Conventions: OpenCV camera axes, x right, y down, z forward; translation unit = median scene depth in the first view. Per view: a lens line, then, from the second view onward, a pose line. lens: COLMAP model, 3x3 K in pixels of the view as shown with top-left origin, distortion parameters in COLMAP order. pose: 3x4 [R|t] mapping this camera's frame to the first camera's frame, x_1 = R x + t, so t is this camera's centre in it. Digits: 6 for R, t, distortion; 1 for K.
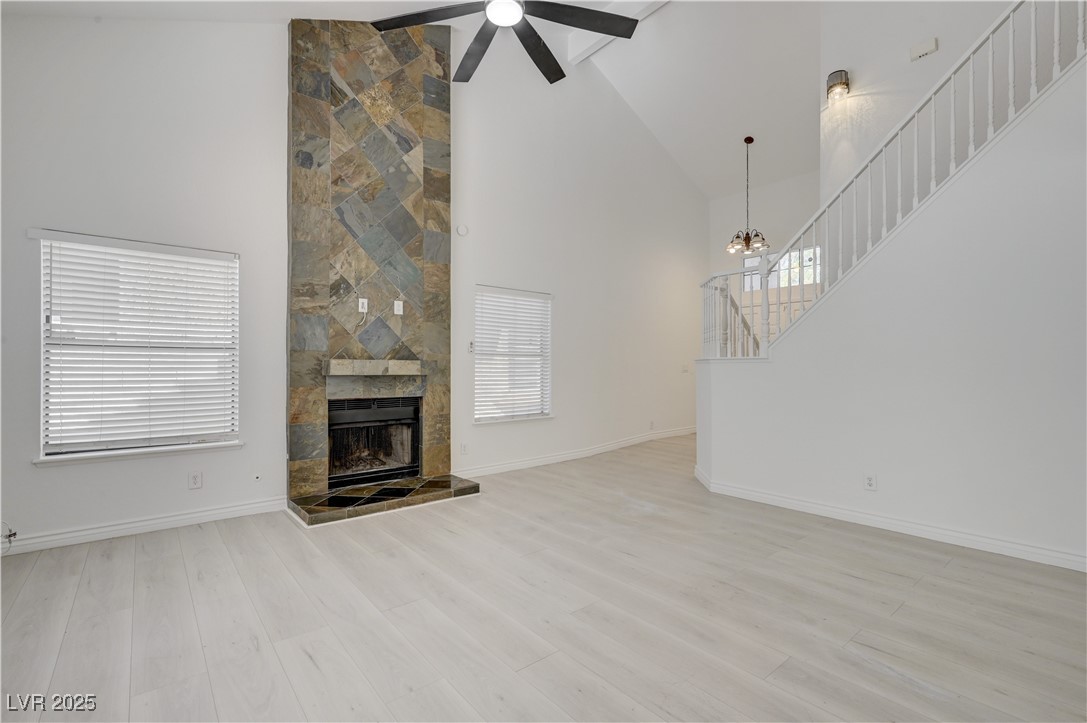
lens RADIAL K [[484.1, 0, 542.8], [0, 484.1, 364.3], [0, 0, 1]] dist [0.000693, 0.000236]
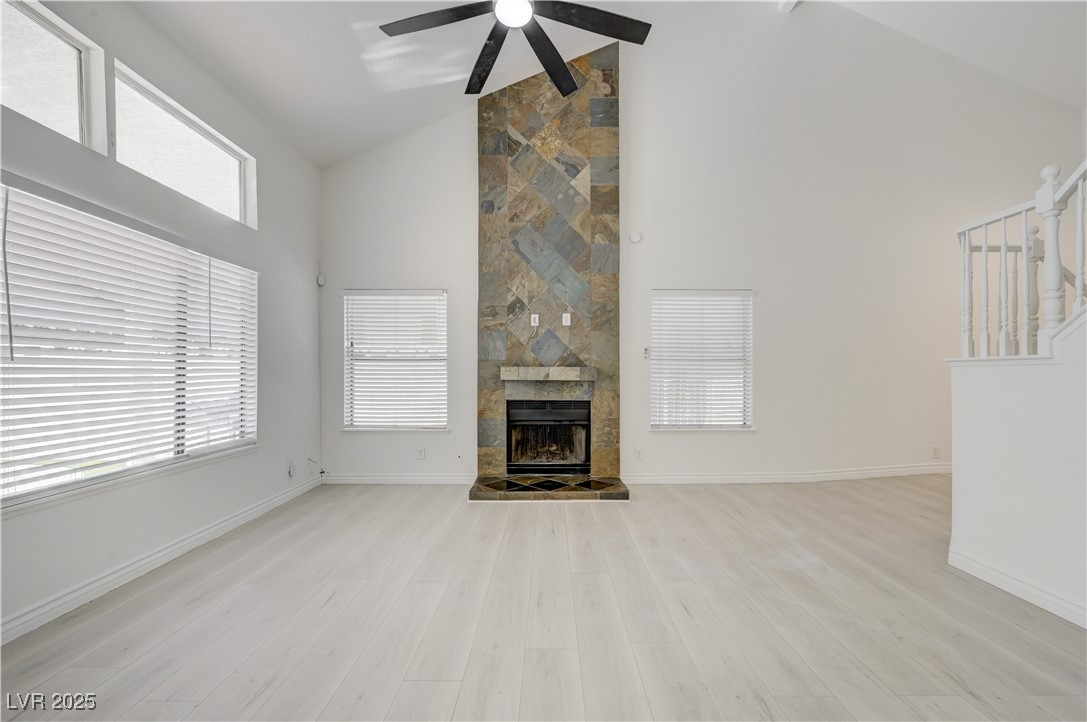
lens RADIAL K [[435.2, 0, 546.8], [0, 435.2, 371.8], [0, 0, 1]] dist [-0.000103, 0.000054]
pose [[0.771088, -0.002286, -0.636724, 0.311512], [0.004643, 0.999987, 0.002033, 0.000212], [0.636711, -0.004524, 0.771089, 0.210832]]
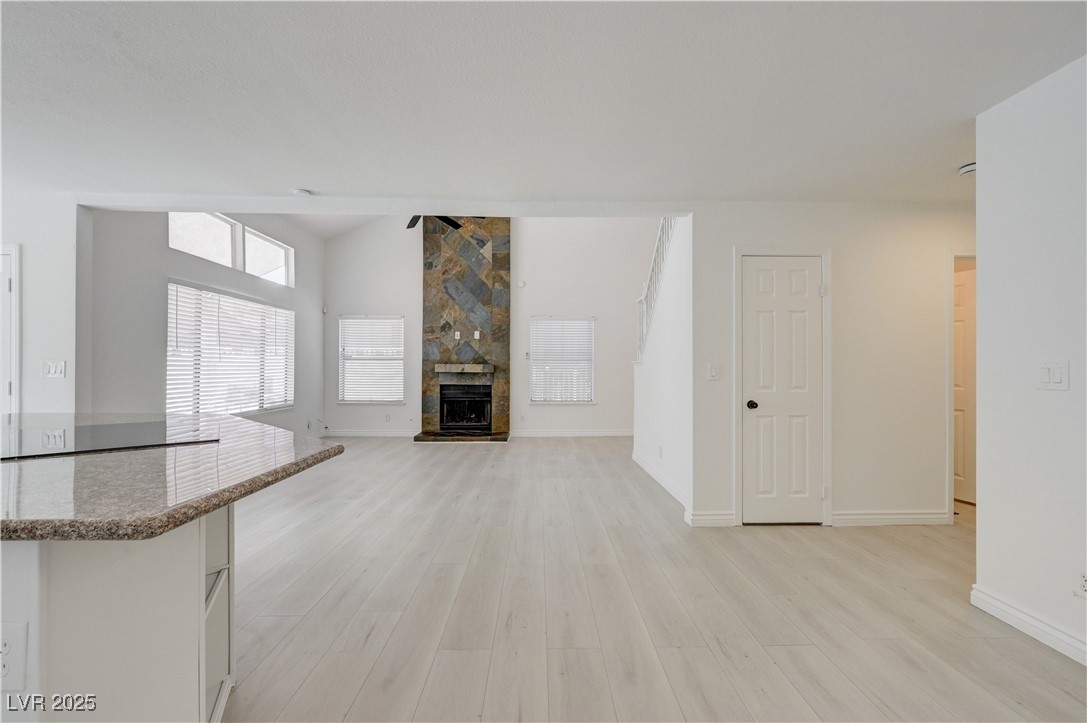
lens RADIAL K [[475.0, 0, 546.5], [0, 475.0, 365.2], [0, 0, 1]] dist [0.000468, 0.000081]
pose [[0.780906, -0.003300, -0.624640, 1.046133], [0.001622, 0.999993, -0.003255, 0.001304], [0.624647, 0.001528, 0.780906, -0.228106]]
